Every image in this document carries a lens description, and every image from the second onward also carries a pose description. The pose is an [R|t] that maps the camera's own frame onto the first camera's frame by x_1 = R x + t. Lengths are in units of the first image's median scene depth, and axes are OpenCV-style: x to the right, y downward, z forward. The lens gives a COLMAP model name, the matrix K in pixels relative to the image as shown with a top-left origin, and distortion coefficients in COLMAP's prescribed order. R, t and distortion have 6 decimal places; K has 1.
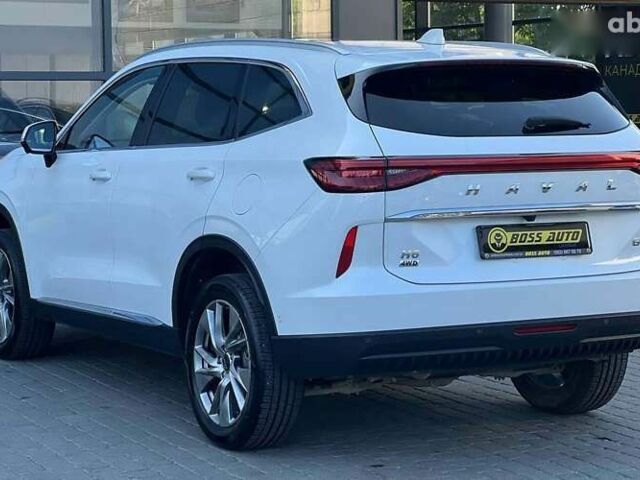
lens RADIAL K [[1763.8, 0, 320.0], [0, 1763.8, 240.0], [0, 0, 1]] dist [-0.192484, 16.513328]
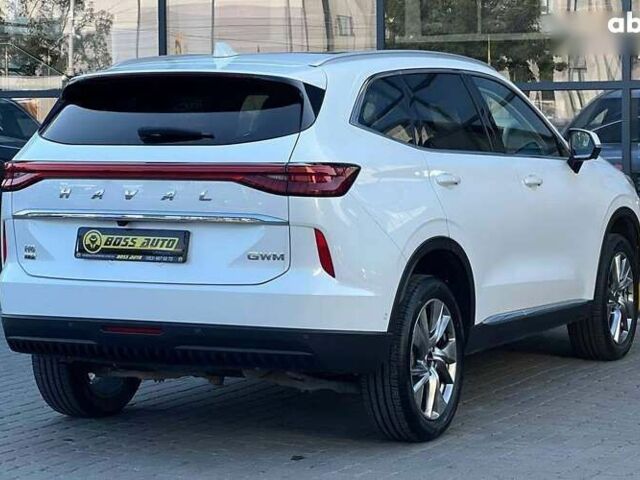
lens RADIAL K [[1763.8, 0, 320.0], [0, 1763.8, 240.0], [0, 0, 1]] dist [-0.192484, 16.513328]
pose [[0.549853, 0.063273, -0.832862, 1.064131], [-0.054897, 0.997708, 0.039554, -0.050676], [0.833456, 0.023973, 0.552066, 0.518915]]
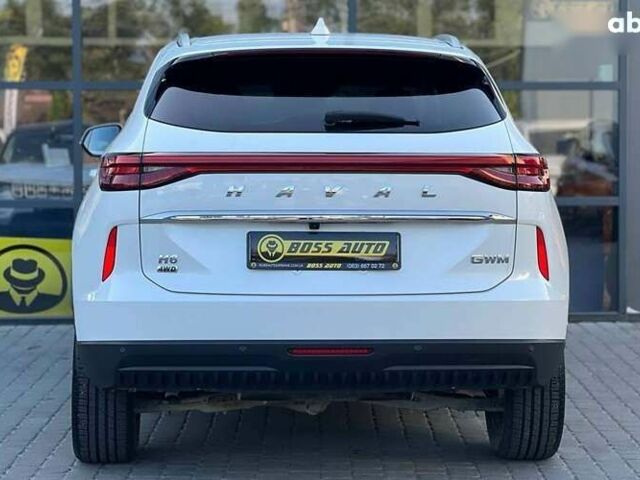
lens RADIAL K [[1763.8, 0, 320.0], [0, 1763.8, 240.0], [0, 0, 1]] dist [-0.192484, 16.513328]
pose [[0.883419, 0.047355, -0.466185, 0.536172], [-0.042673, 0.998877, 0.020600, -0.023649], [0.466636, 0.001695, 0.884448, 0.218656]]
